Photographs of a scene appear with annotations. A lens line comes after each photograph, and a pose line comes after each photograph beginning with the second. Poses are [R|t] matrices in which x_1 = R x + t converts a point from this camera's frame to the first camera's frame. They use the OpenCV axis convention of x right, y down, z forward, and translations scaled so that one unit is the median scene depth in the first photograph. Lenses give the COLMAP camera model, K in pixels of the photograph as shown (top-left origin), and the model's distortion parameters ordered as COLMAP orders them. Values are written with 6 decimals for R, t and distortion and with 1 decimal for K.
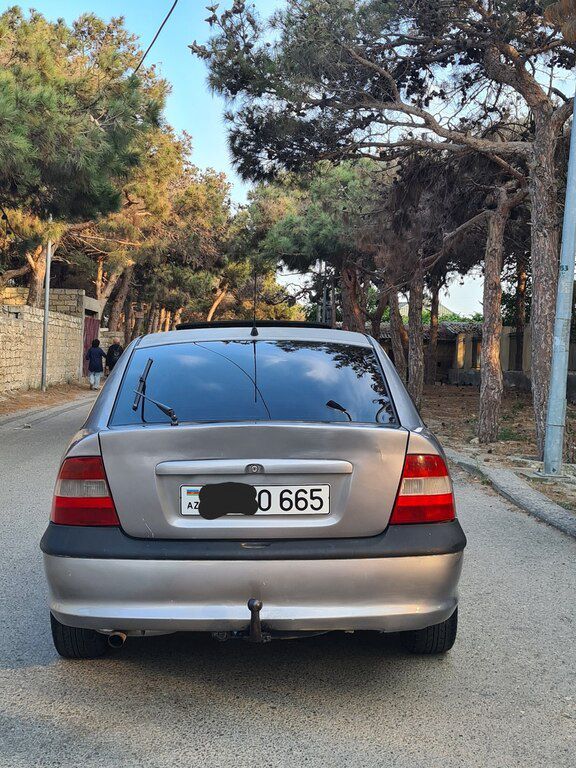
lens RADIAL K [[974.8, 0, 275.9], [0, 974.8, 368.2], [0, 0, 1]] dist [0.012313, 0.033198]
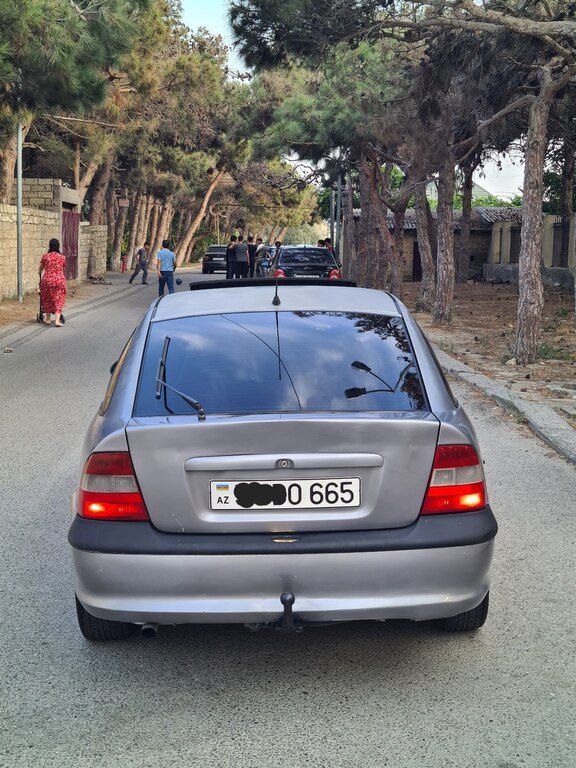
lens RADIAL K [[1119.4, 0, 288.0], [0, 1119.4, 384.0], [0, 0, 1]] dist [0.035060, 0.080464]
pose [[0.999893, -0.014434, 0.002415, -0.004730], [0.014090, 0.994076, 0.107766, -0.023831], [-0.003956, -0.107721, 0.994173, -0.029678]]
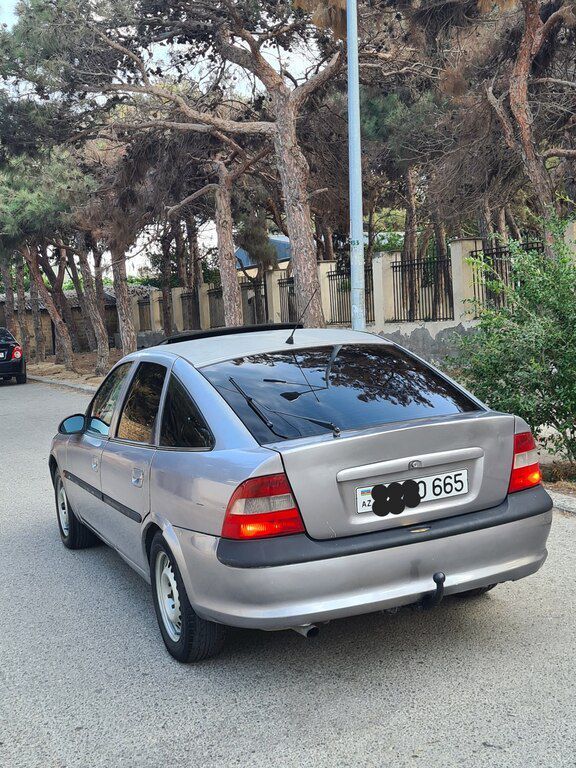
lens RADIAL K [[974.8, 0, 275.9], [0, 974.8, 368.2], [0, 0, 1]] dist [0.012313, 0.033198]
pose [[0.933564, -0.110205, 0.341047, -0.134390], [0.097322, 0.993748, 0.054715, -0.022040], [-0.344945, -0.017889, 0.938453, -0.010027]]
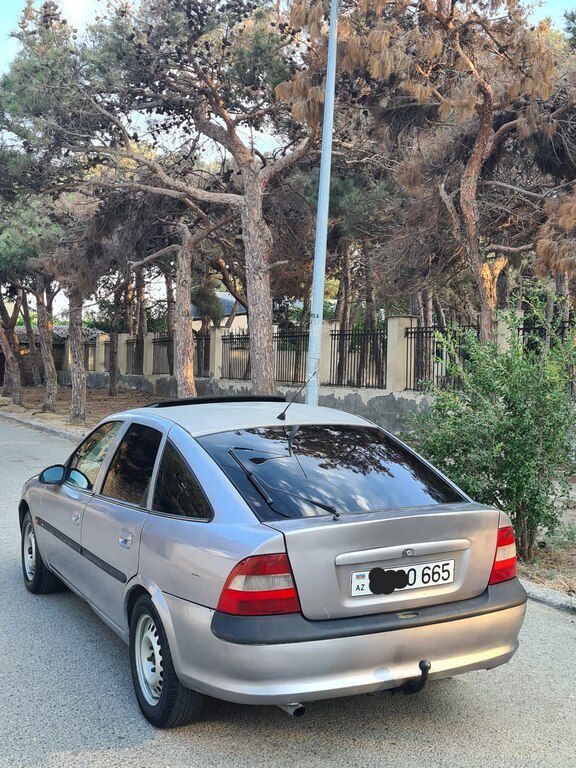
lens RADIAL K [[905.6, 0, 269.8], [0, 905.6, 372.0], [0, 0, 1]] dist [0.017652, 0.018623]
pose [[0.913067, -0.013545, 0.407585, -0.152116], [0.011077, 0.999903, 0.008415, -0.032015], [-0.407660, -0.003168, 0.913128, 0.007998]]
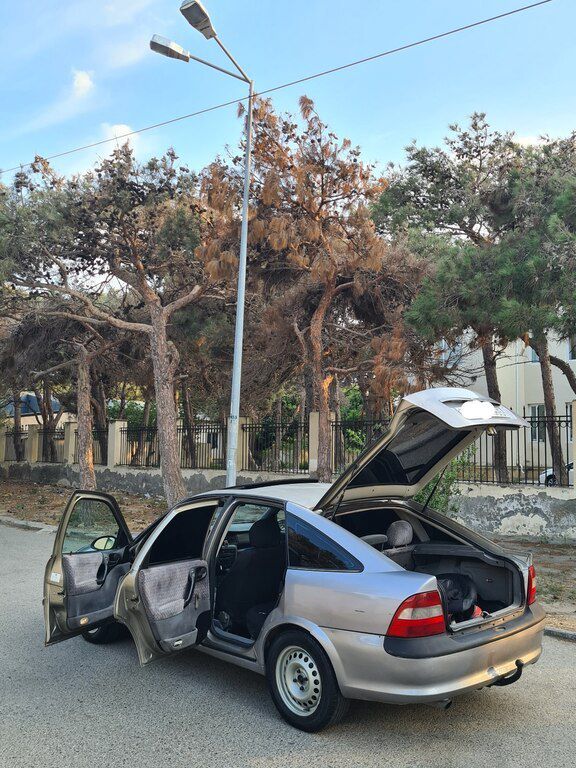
lens RADIAL K [[681.0, 0, 288.0], [0, 681.0, 384.0], [0, 0, 1]] dist [0.007281, 0.007618]
pose [[0.756426, 0.044660, 0.652552, -0.275230], [0.020641, 0.995539, -0.092060, -0.037671], [-0.653753, 0.083106, 0.752130, 0.064895]]
